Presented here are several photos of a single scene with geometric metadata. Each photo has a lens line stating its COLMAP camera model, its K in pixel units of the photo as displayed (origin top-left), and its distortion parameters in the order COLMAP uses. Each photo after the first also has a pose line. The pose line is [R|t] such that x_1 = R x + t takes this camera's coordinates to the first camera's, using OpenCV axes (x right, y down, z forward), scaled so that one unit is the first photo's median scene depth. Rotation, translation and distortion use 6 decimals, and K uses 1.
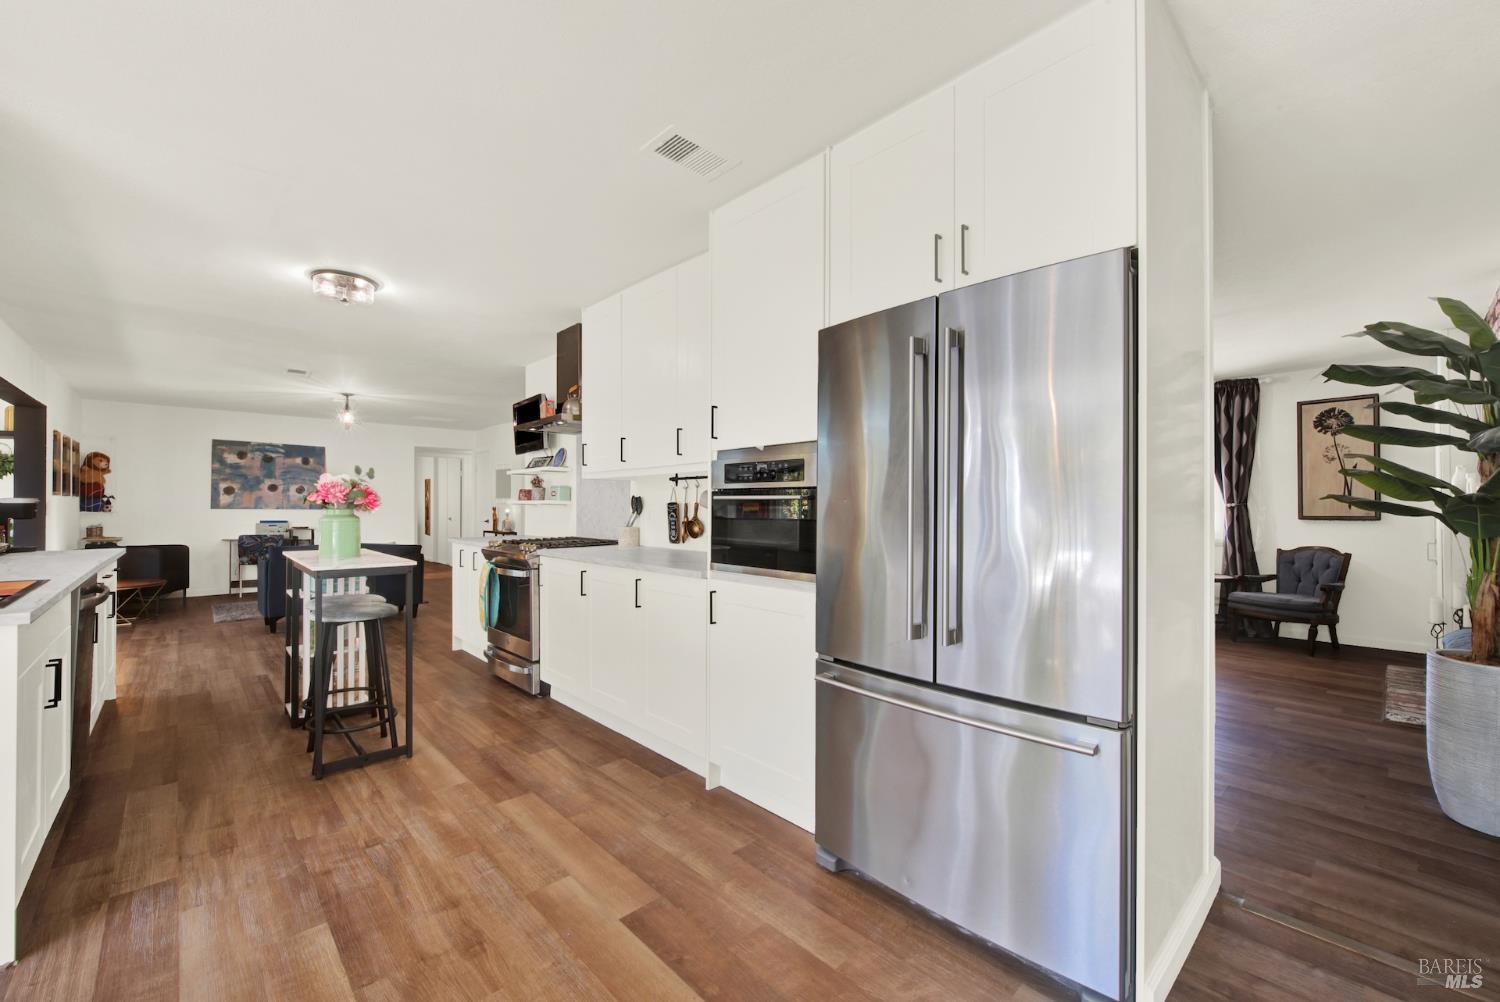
lens RADIAL K [[605.4, 0, 747.9], [0, 605.4, 503.4], [0, 0, 1]] dist [0.000525, -0.001579]
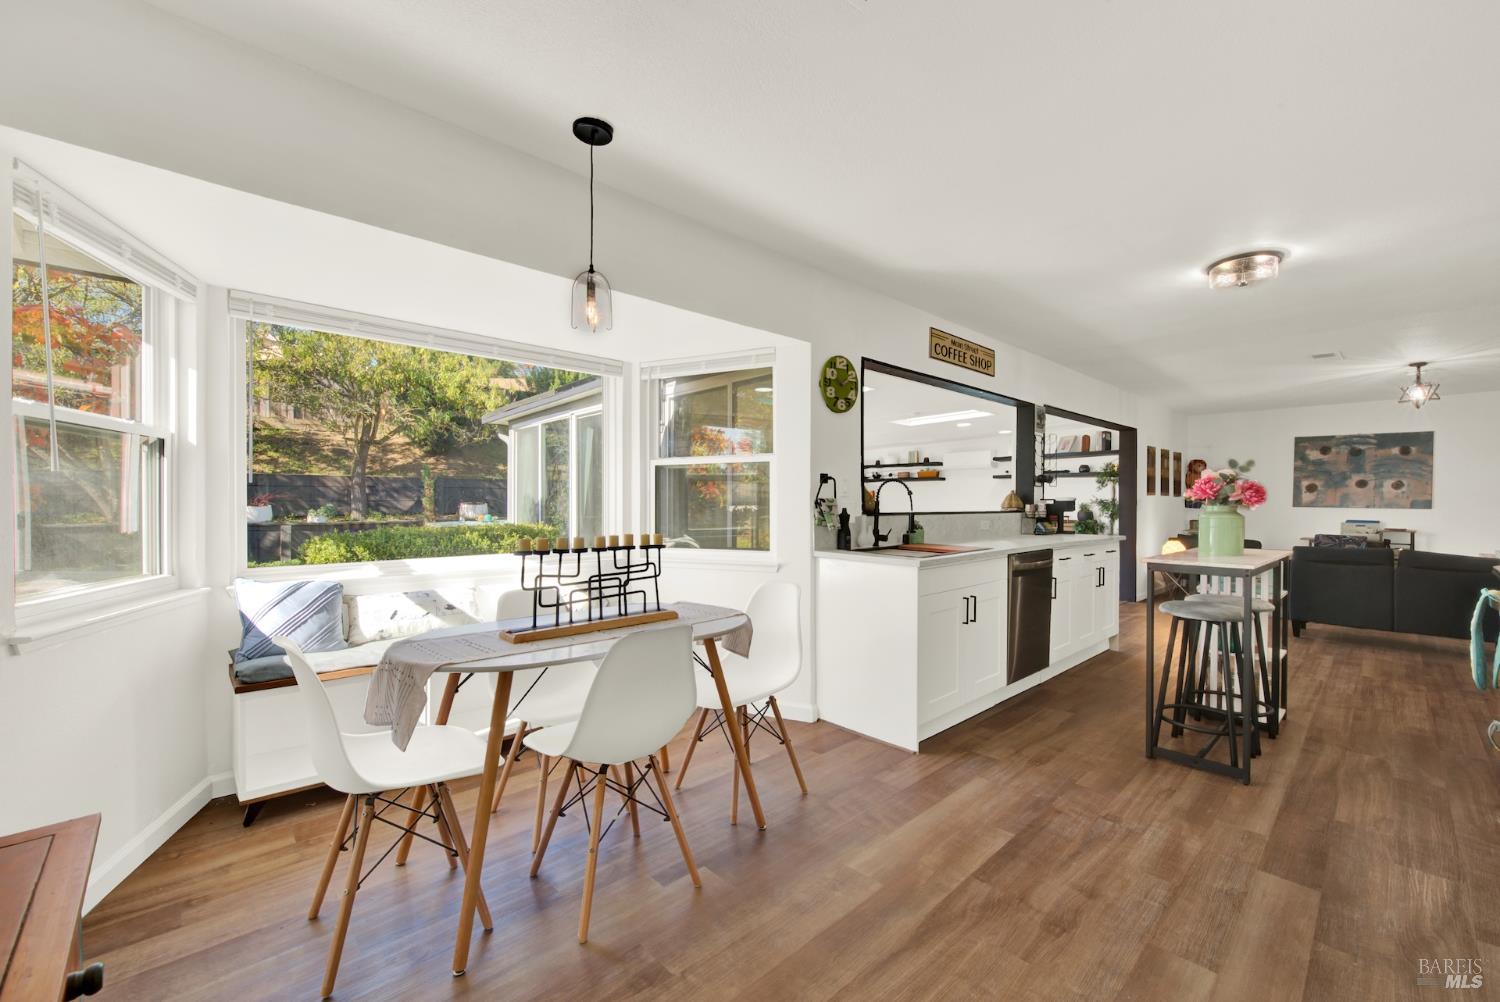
lens RADIAL K [[605.4, 0, 749.7], [0, 605.4, 503.1], [0, 0, 1]] dist [0.000525, -0.001579]
pose [[-0.000206, -0.000519, -1.000000, 0.239238], [0.001878, 0.999998, -0.000520, 0.003503], [0.999998, -0.001878, -0.000205, 0.196605]]
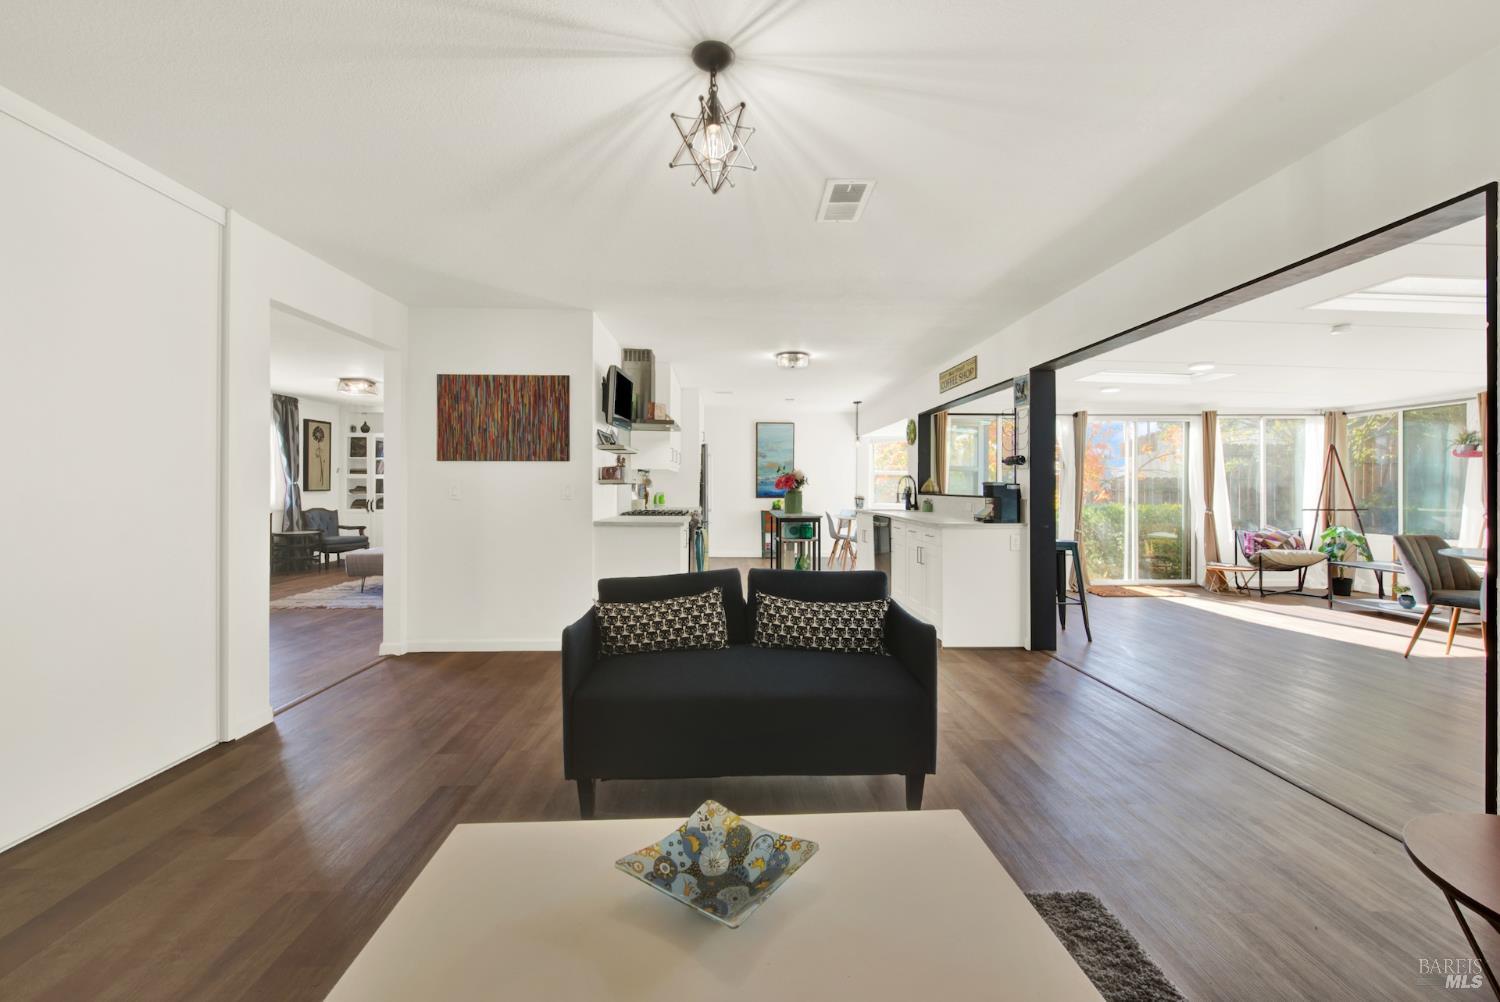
lens RADIAL K [[605.4, 0, 756.1], [0, 605.4, 484.6], [0, 0, 1]] dist [0.000525, -0.001579]
pose [[-0.766581, -0.003430, 0.642139, -1.445761], [-0.008797, 0.999948, -0.005161, 0.006072], [-0.642087, -0.009605, -0.766571, 2.037159]]
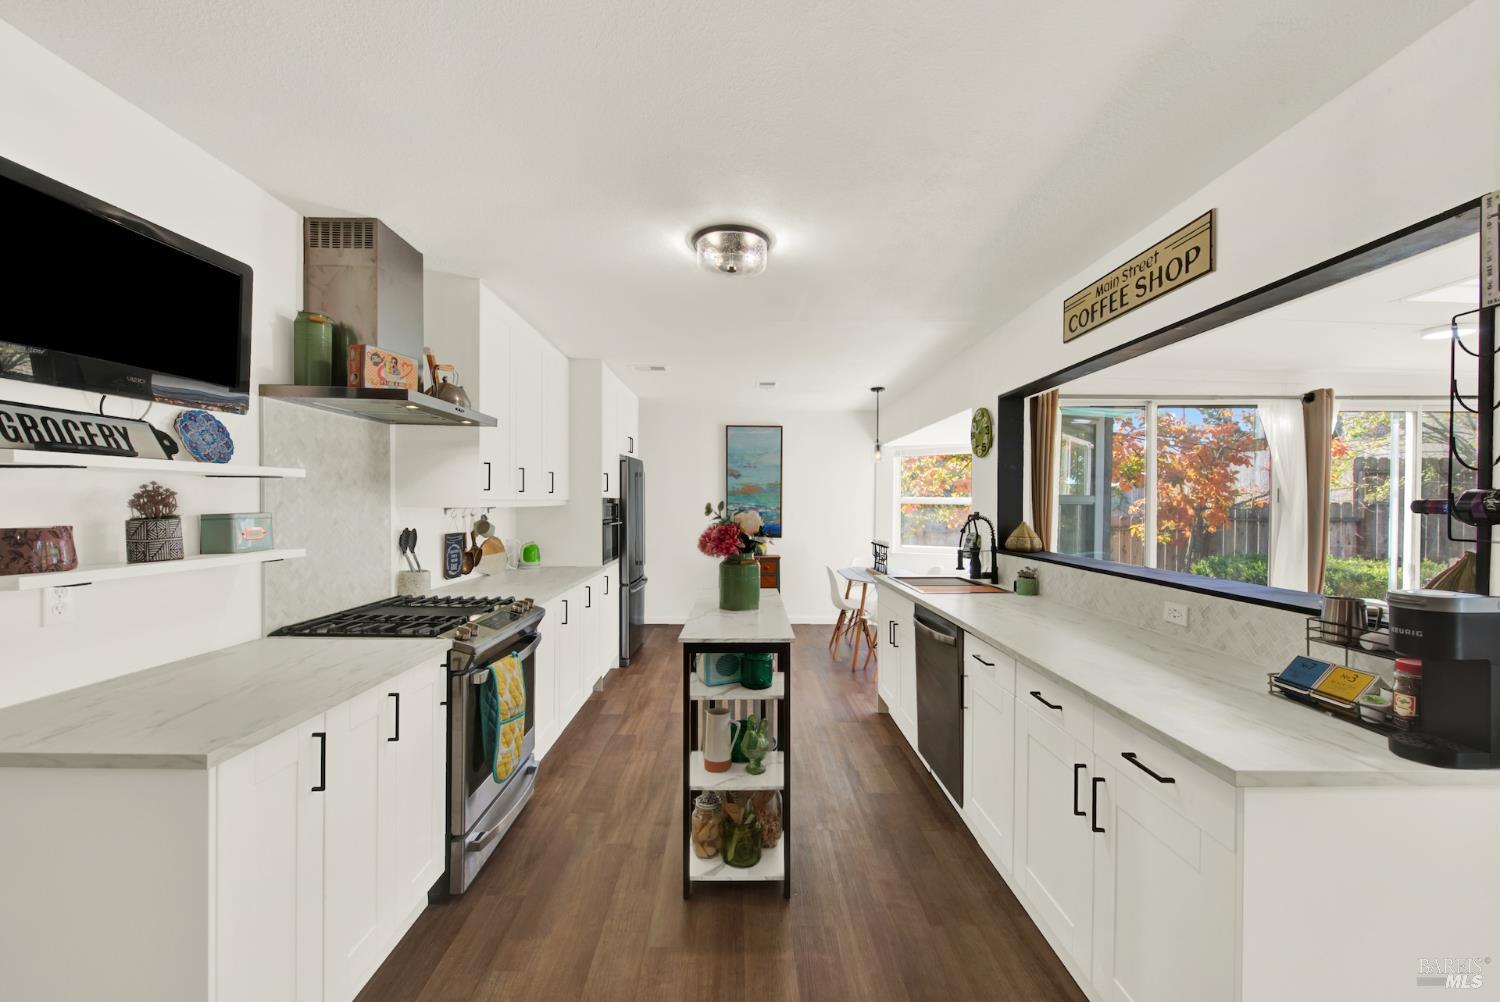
lens RADIAL K [[605.4, 0, 746.6], [0, 605.4, 507.3], [0, 0, 1]] dist [0.000525, -0.001579]
pose [[-0.741477, -0.011687, 0.670877, -1.000167], [-0.011084, 0.999925, 0.005168, -0.046763], [-0.670887, -0.003604, -0.741551, 1.304486]]
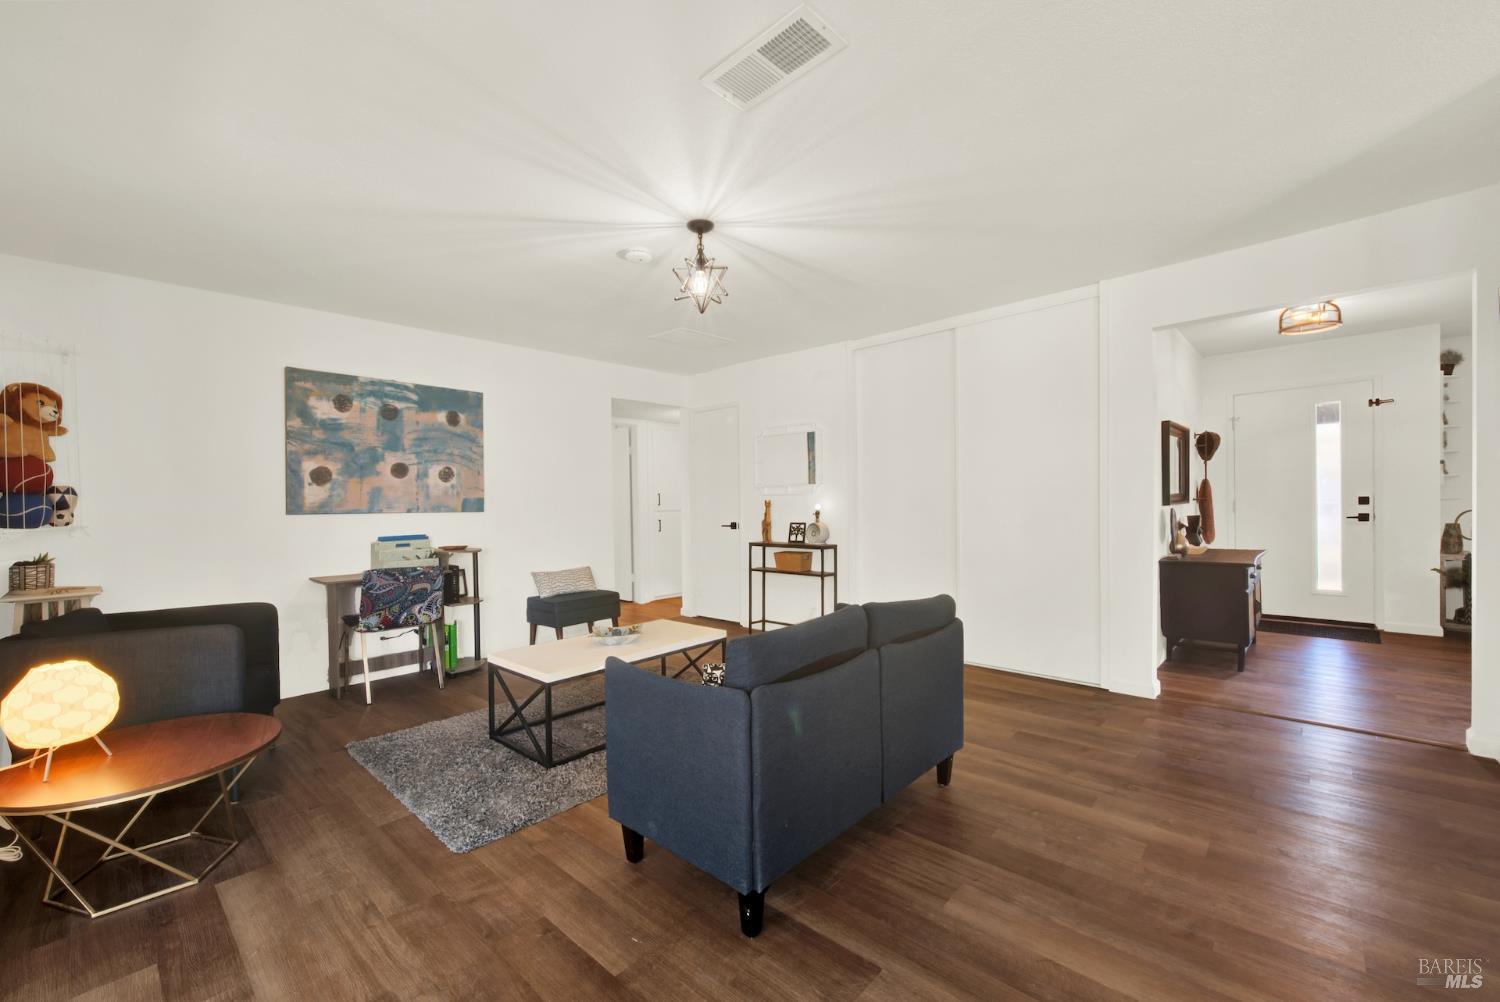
lens RADIAL K [[605.4, 0, 741.6], [0, 605.4, 507.4], [0, 0, 1]] dist [0.000525, -0.001579]
pose [[0.998034, -0.015830, 0.060638, -1.136556], [0.014547, 0.999662, 0.021540, -0.003264], [-0.060958, -0.020615, 0.997927, 1.023942]]
